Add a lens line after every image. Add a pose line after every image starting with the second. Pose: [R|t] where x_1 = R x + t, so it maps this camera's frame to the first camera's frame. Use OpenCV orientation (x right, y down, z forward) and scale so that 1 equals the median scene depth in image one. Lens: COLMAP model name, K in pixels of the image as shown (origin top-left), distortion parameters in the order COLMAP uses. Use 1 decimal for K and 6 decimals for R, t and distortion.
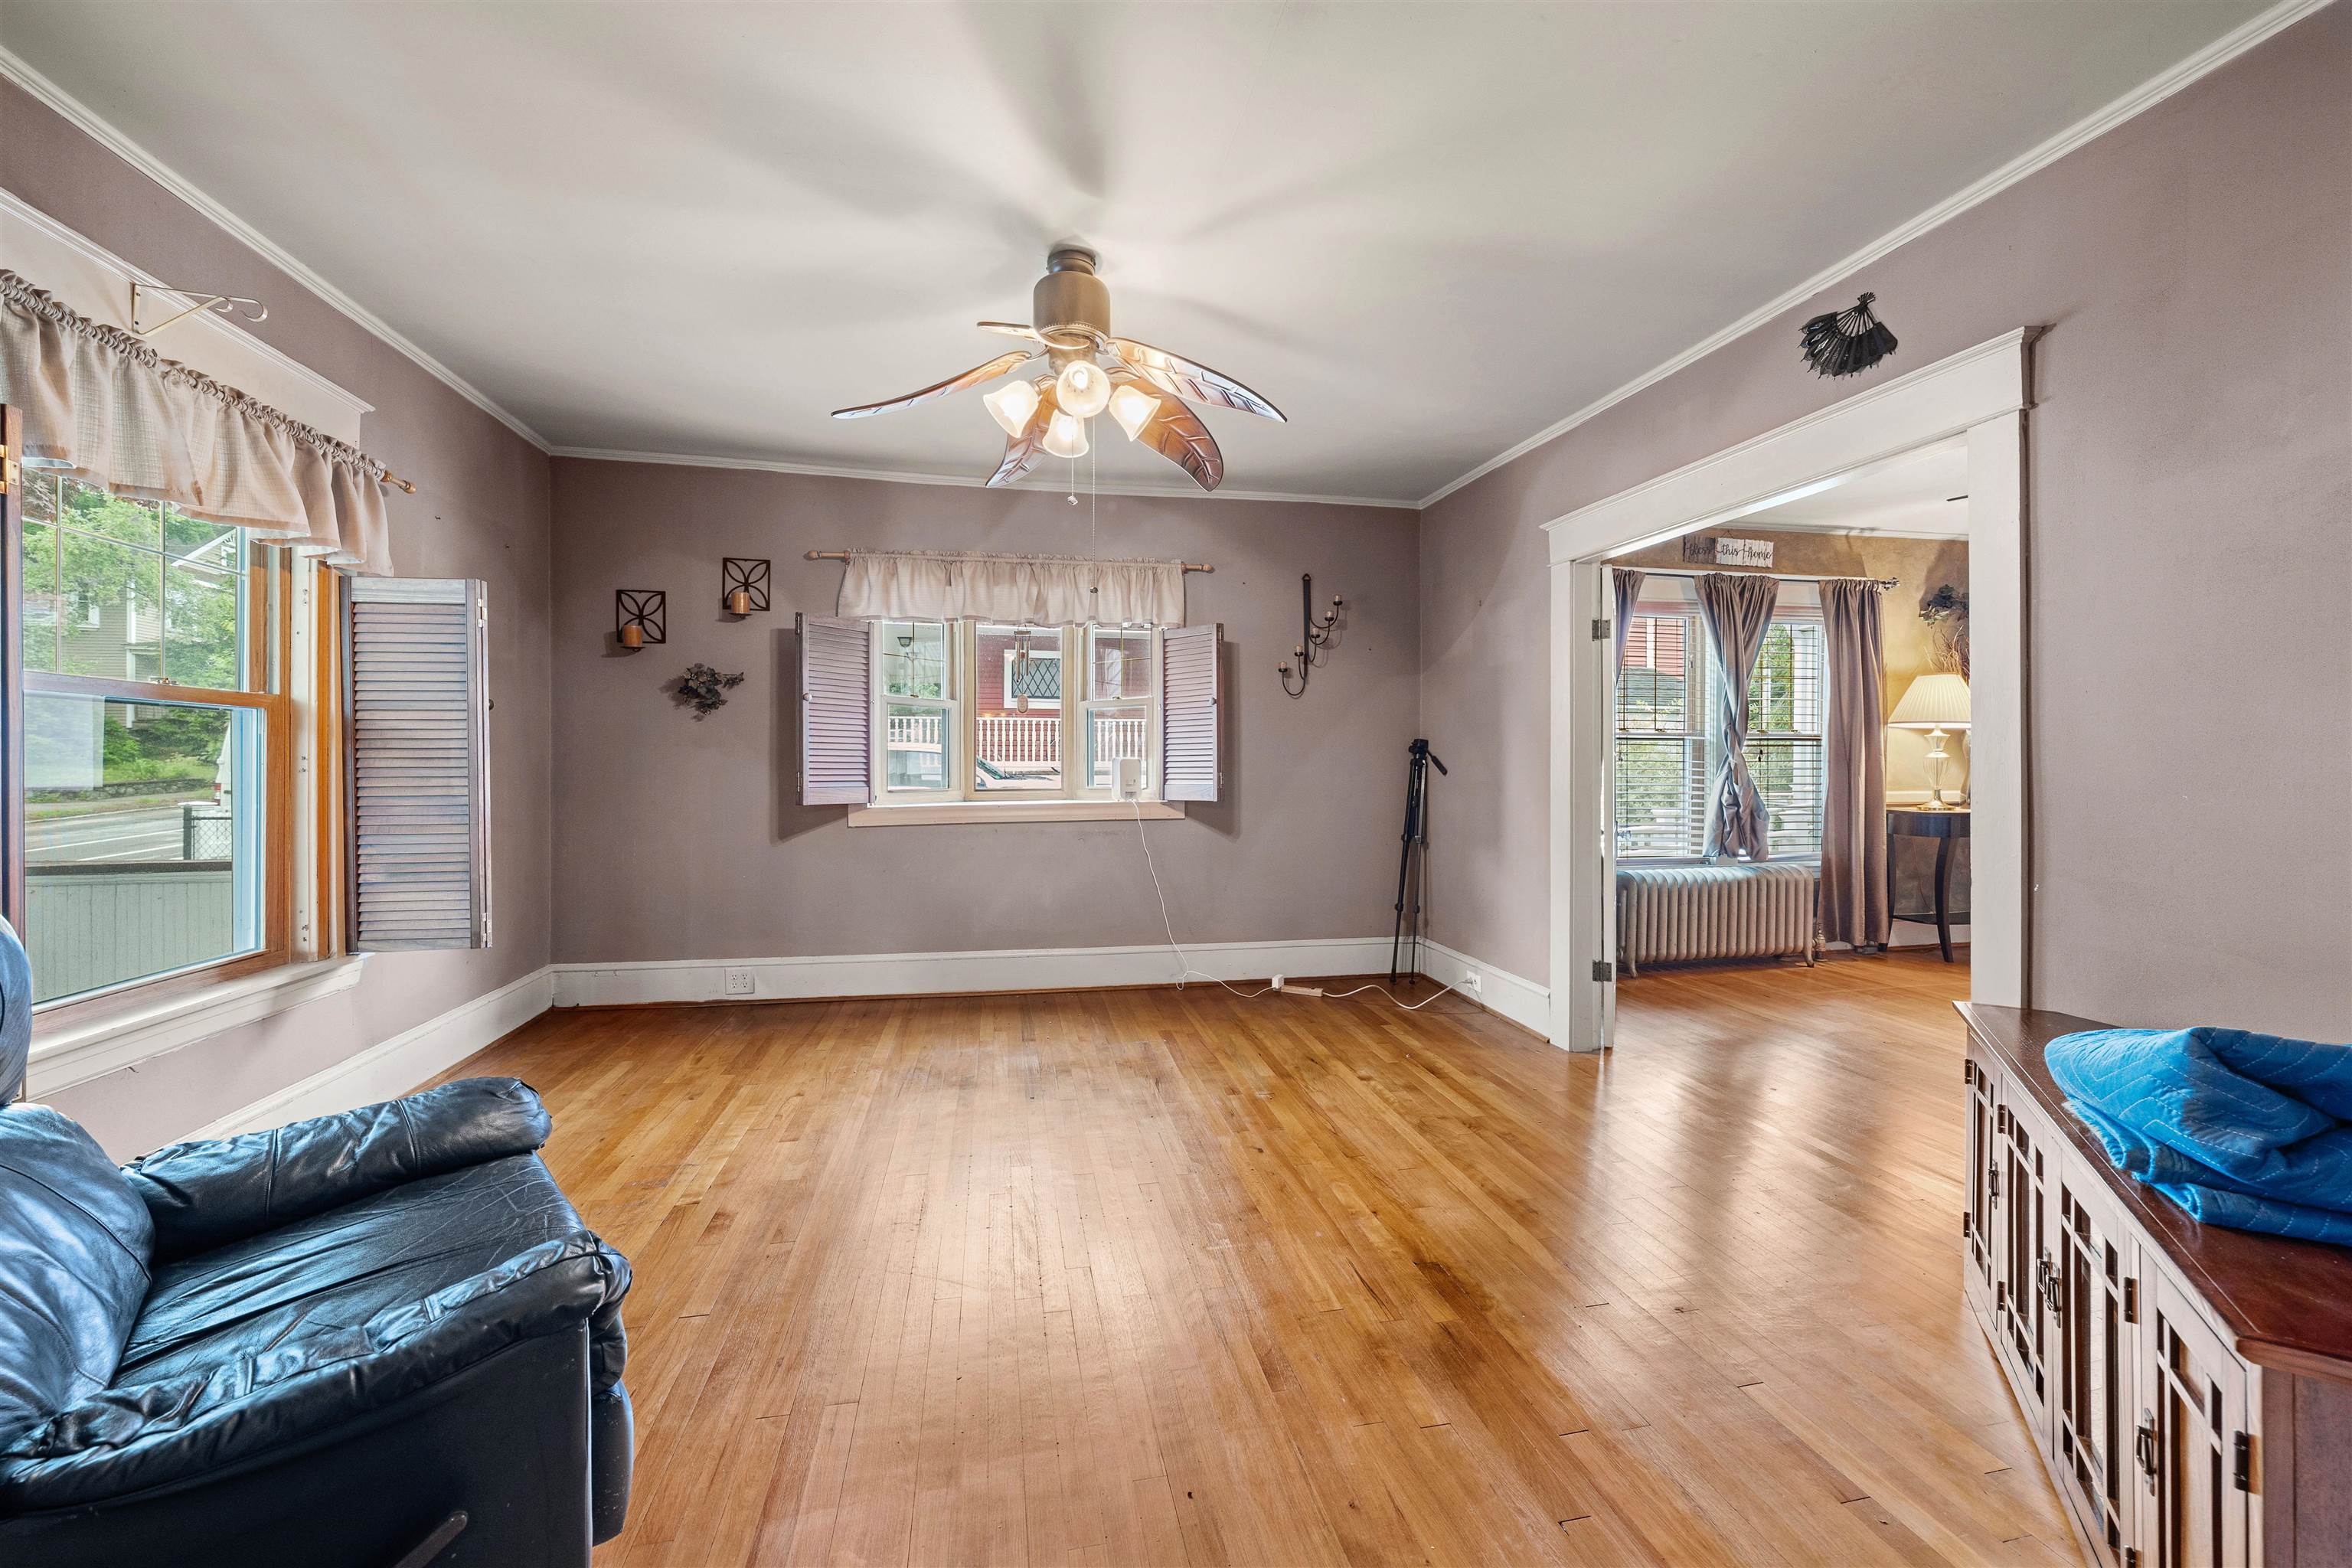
lens RADIAL K [[888.0, 0, 1176.0], [0, 888.0, 784.0], [0, 0, 1]] dist [-0.019345, -0.000011]
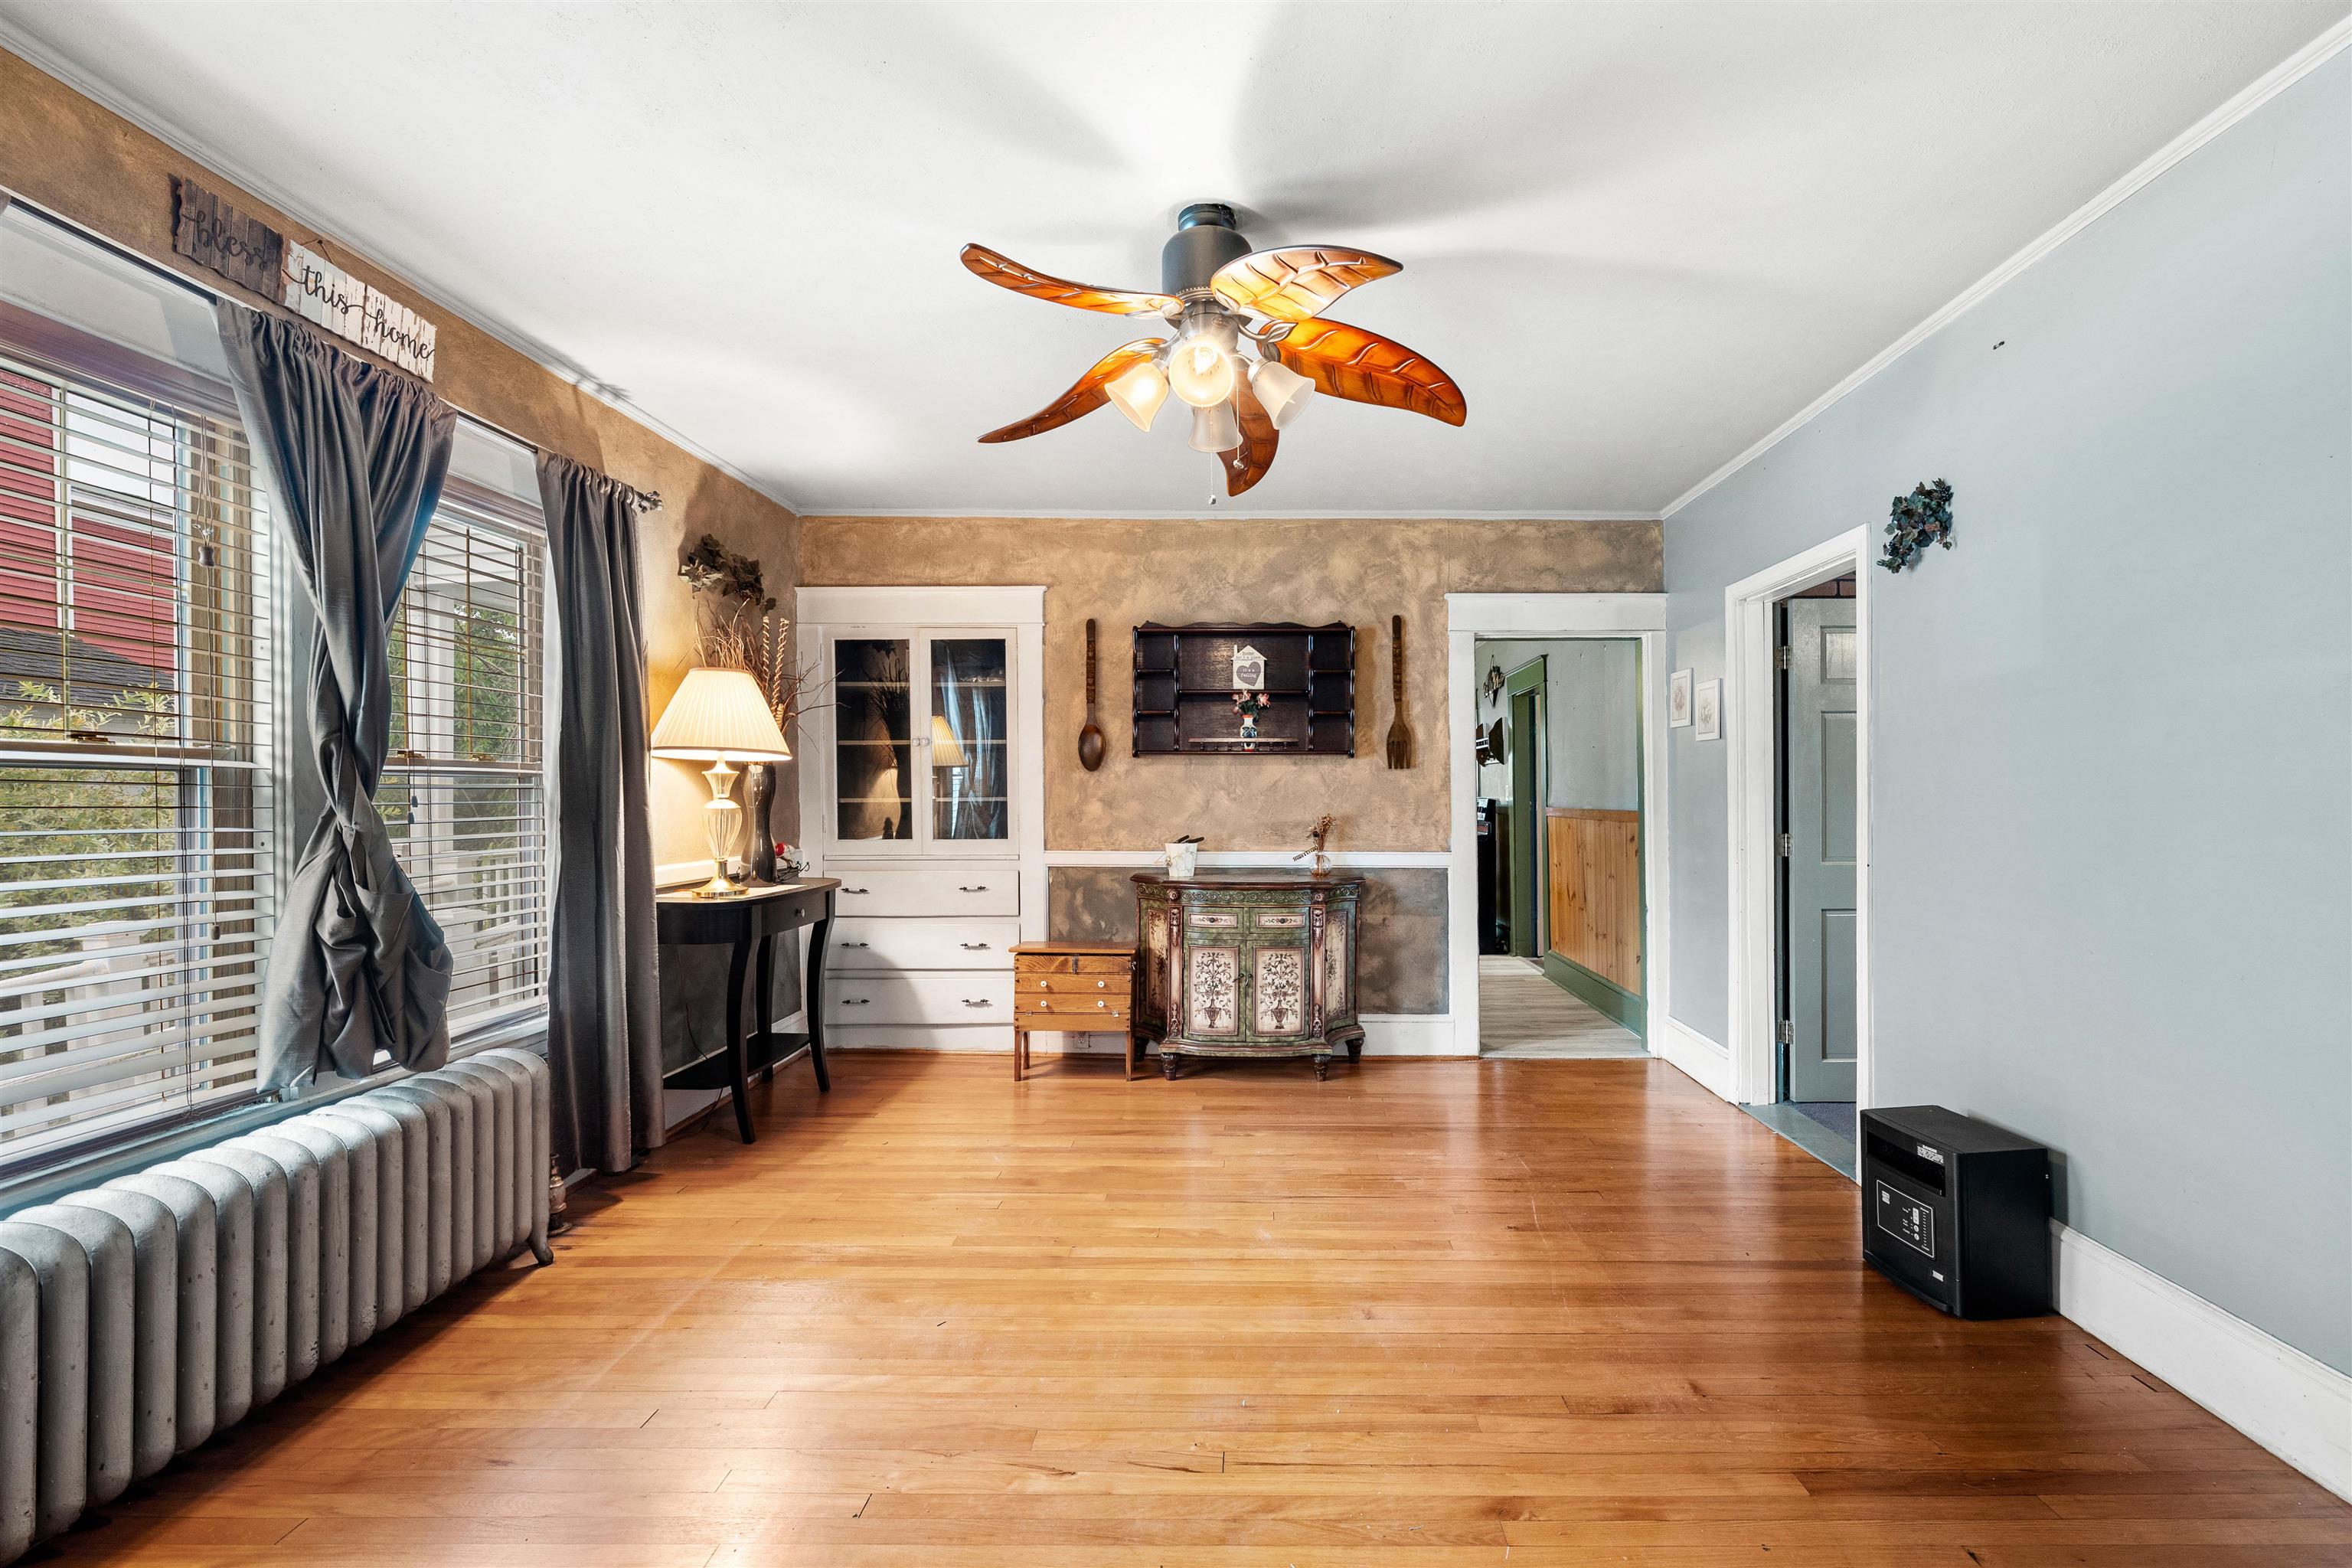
lens RADIAL K [[982.3, 0, 1258.5], [0, 982.3, 792.3], [0, 0, 1]] dist [-0.000757, -0.000100]
pose [[0.197141, 0.001497, 0.980374, 0.292028], [0.029723, 0.999530, -0.007503, -0.026335], [-0.979925, 0.030618, 0.197004, 0.530381]]
